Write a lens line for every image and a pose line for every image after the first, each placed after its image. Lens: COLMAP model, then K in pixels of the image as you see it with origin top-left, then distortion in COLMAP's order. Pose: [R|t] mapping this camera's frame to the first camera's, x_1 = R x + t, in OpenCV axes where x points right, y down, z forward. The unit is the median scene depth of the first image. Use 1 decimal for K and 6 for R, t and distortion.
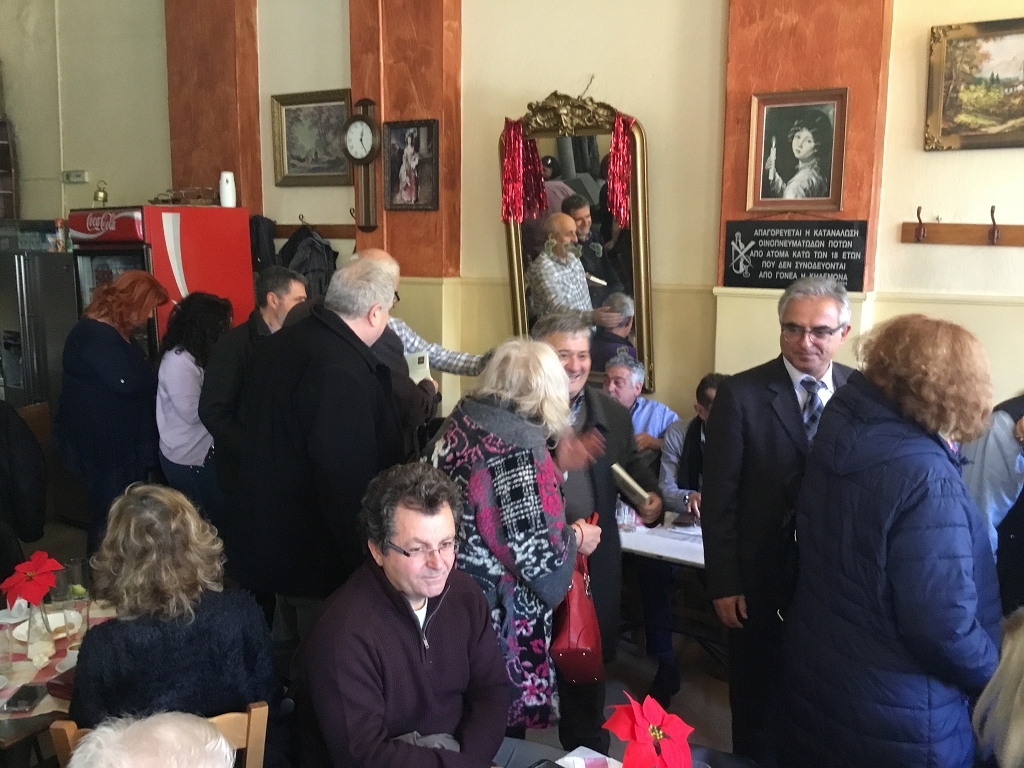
lens RADIAL K [[938.8, 0, 511.9], [0, 938.8, 383.7], [0, 0, 1]] dist [-0.006336, 0.000000]
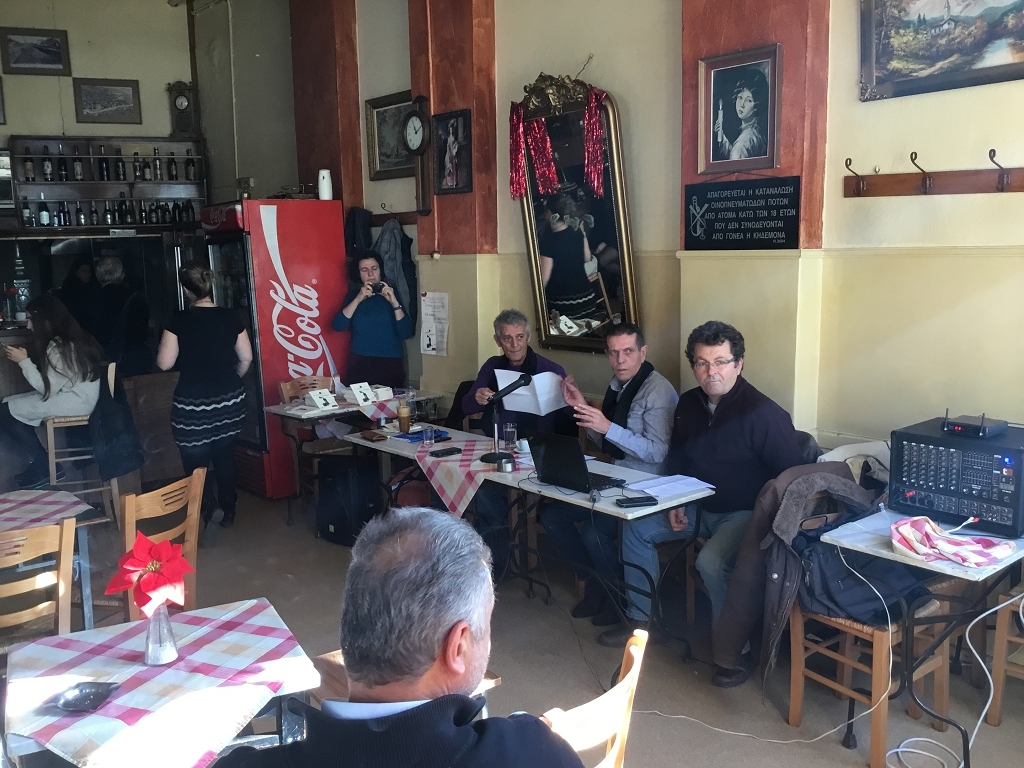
lens RADIAL K [[938.8, 0, 512.0], [0, 938.8, 384.5], [0, 0, 1]] dist [-0.006336, 0.000000]
pose [[0.953065, 0.020598, -0.302064, 0.356845], [-0.024509, 0.999658, -0.009162, 0.056692], [0.301772, 0.016135, 0.953244, -0.028382]]
